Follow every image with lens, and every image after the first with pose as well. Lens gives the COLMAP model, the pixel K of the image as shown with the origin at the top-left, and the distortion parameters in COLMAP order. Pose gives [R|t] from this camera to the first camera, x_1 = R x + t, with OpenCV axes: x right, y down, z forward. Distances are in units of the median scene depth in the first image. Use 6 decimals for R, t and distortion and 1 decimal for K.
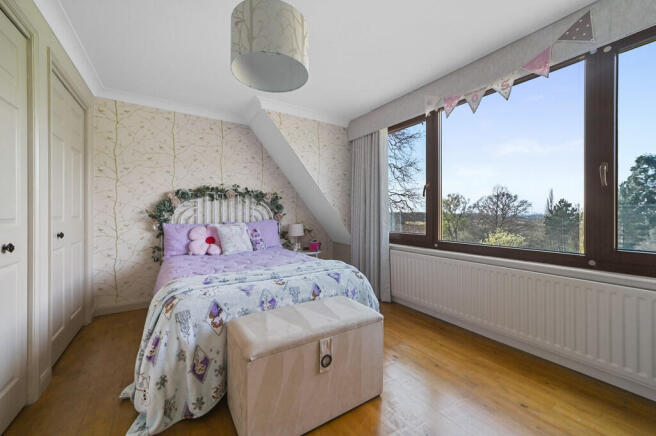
lens RADIAL K [[258.0, 0, 325.8], [0, 258.0, 212.8], [0, 0, 1]] dist [-0.014302, 0.003002]
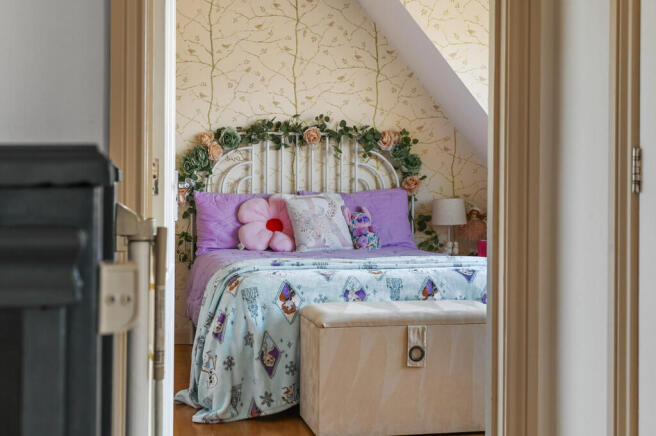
lens RADIAL K [[995.6, 0, 328.2], [0, 995.6, 216.7], [0, 0, 1]] dist [-0.000925, 0.000000]
pose [[0.939178, 0.017115, -0.343005, 0.358599], [-0.007031, 0.999506, 0.030619, 0.028251], [0.343359, -0.026345, 0.938835, -0.889570]]
